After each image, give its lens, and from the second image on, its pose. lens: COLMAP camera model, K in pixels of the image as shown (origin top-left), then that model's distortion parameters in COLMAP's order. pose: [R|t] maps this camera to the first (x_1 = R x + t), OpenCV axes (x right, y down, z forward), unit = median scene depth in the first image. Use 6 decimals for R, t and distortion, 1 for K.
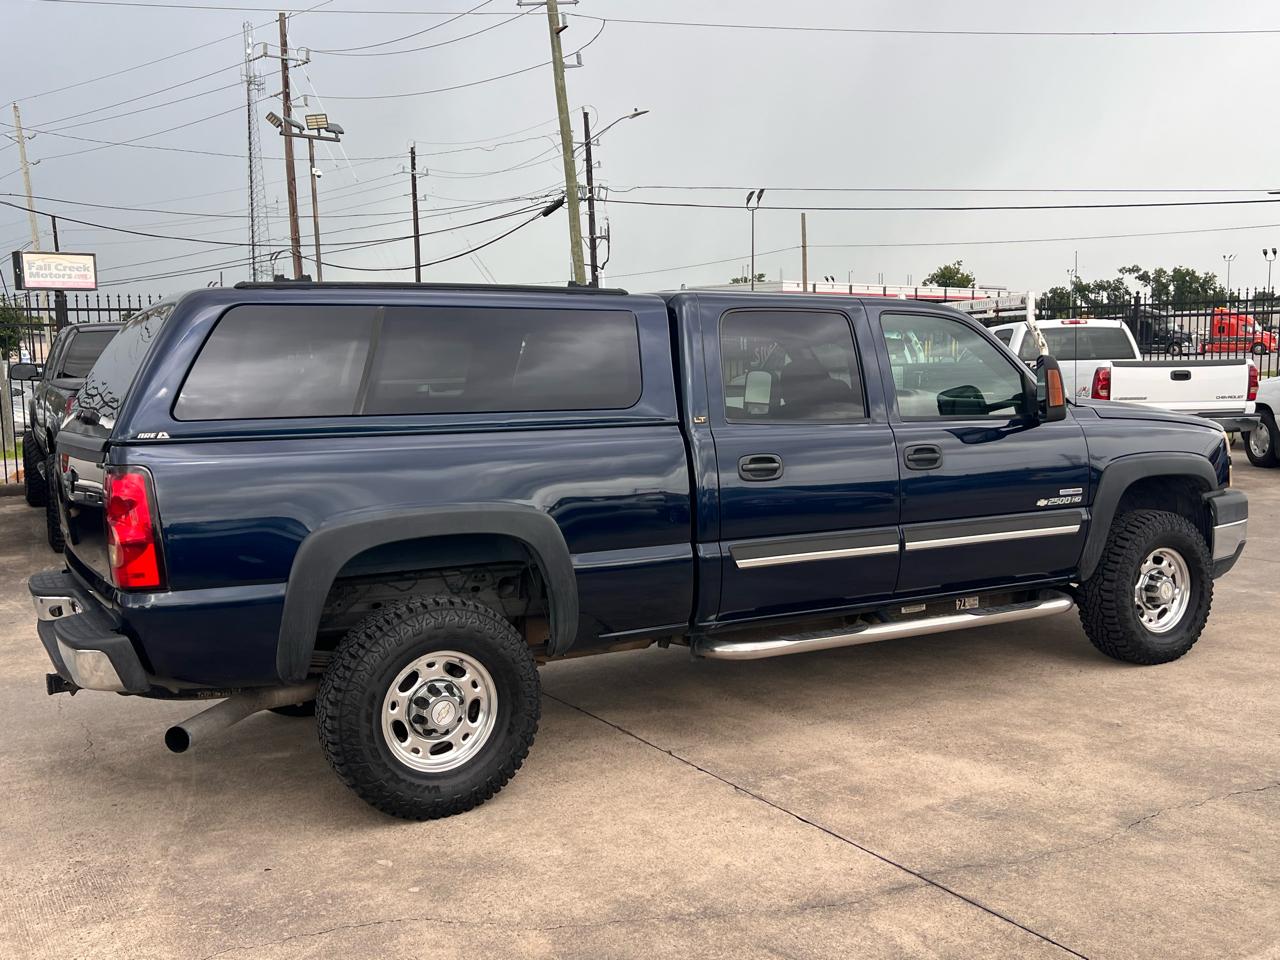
lens RADIAL K [[1224.1, 0, 636.9], [0, 1224.1, 487.0], [0, 0, 1]] dist [0.117027, -0.255098]
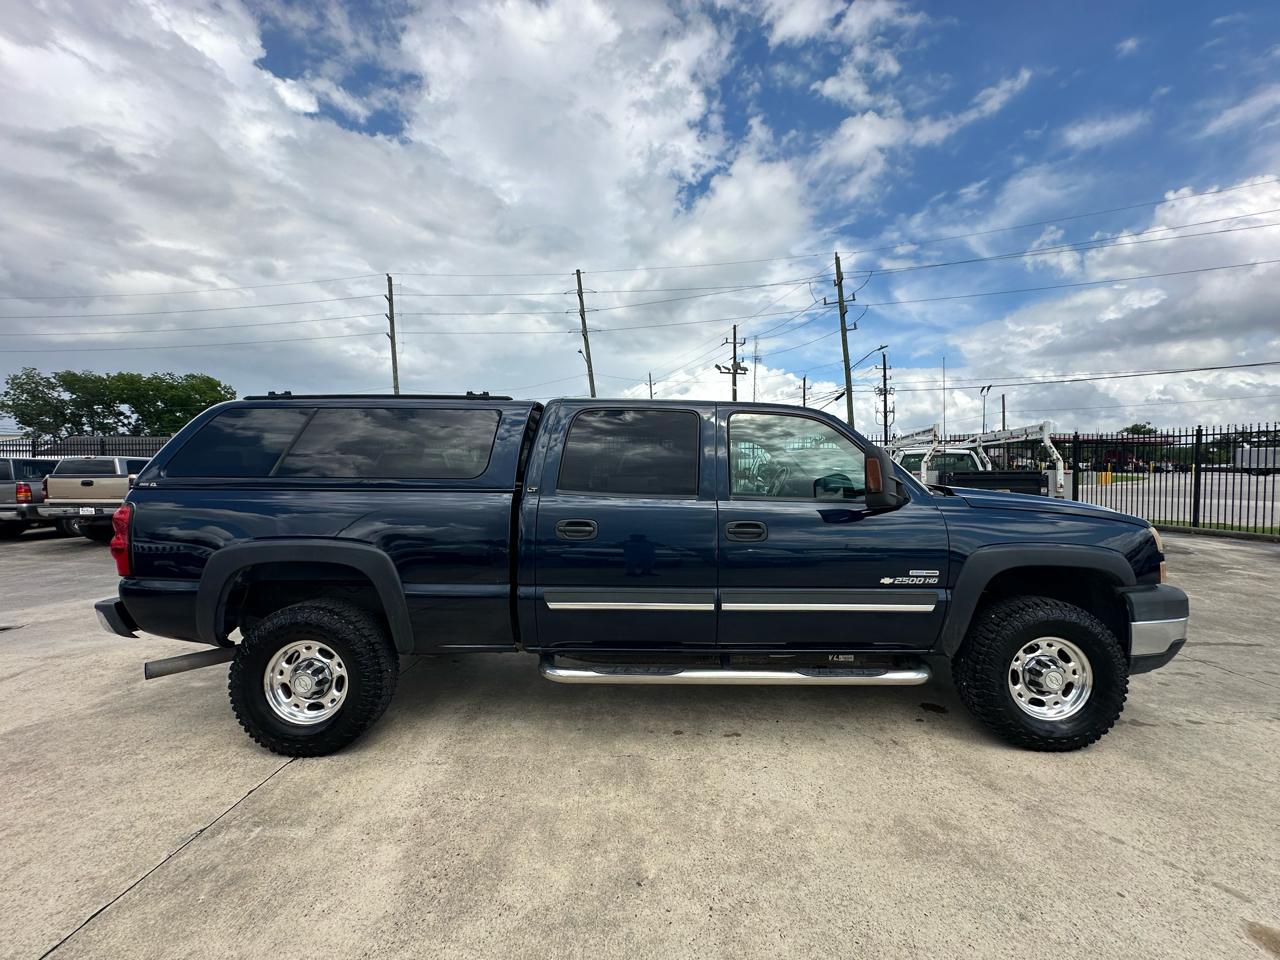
lens RADIAL K [[482.2, 0, 641.7], [0, 482.2, 464.7], [0, 0, 1]] dist [-0.001626, -0.000220]
pose [[0.870086, 0.019334, -0.492521, 0.346055], [-0.067939, 0.994397, -0.080986, -0.040130], [0.488196, 0.103926, 0.866524, 0.508526]]
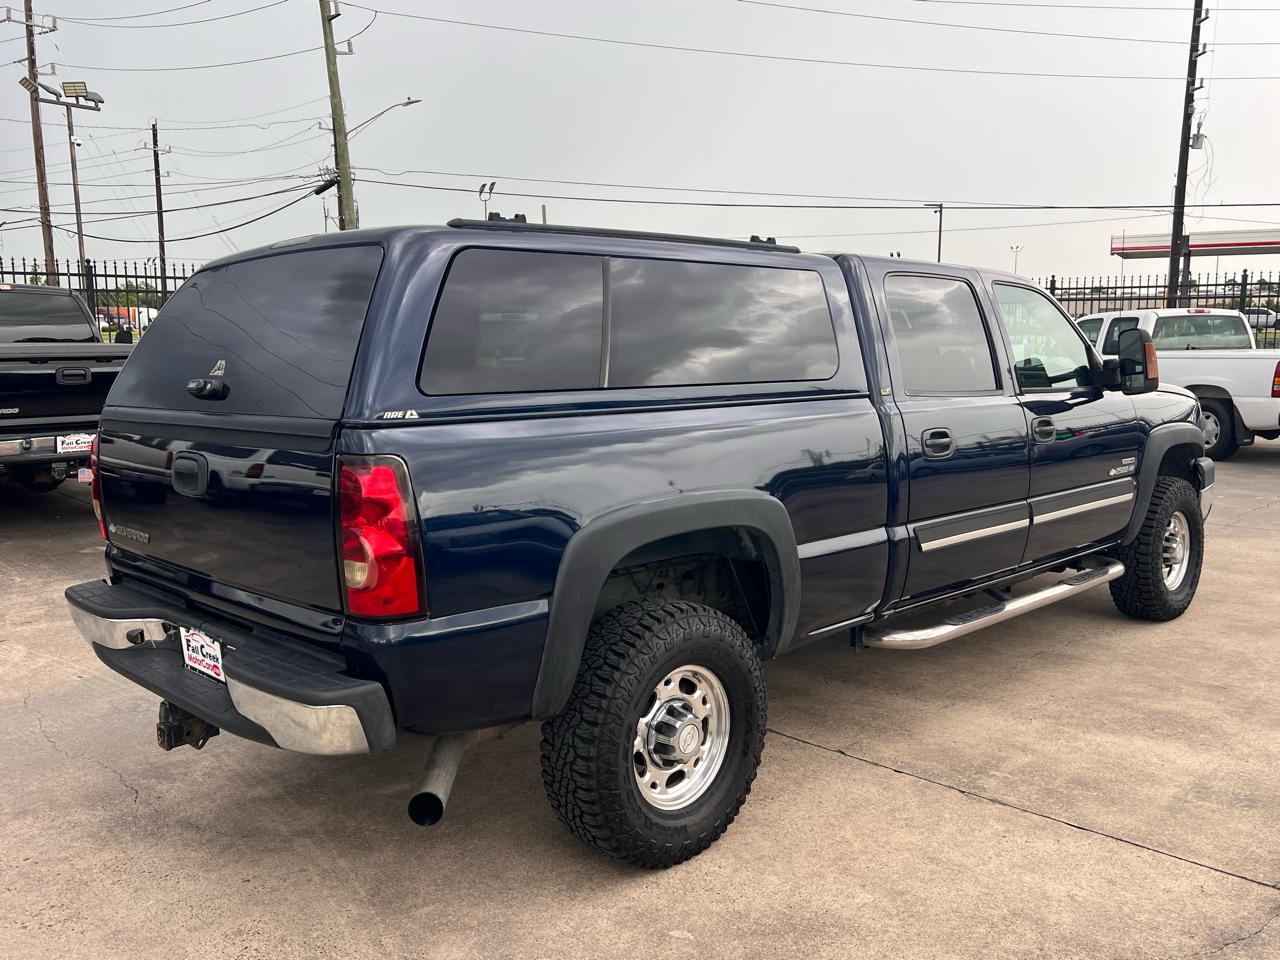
lens RADIAL K [[1082.8, 0, 636.0], [0, 1082.8, 465.5], [0, 0, 1]] dist [0.056177, -0.065078]
pose [[0.968810, -0.016557, 0.247250, -0.280993], [0.012917, 0.999783, 0.016339, -0.012931], [-0.247467, -0.012636, 0.968814, 0.215645]]
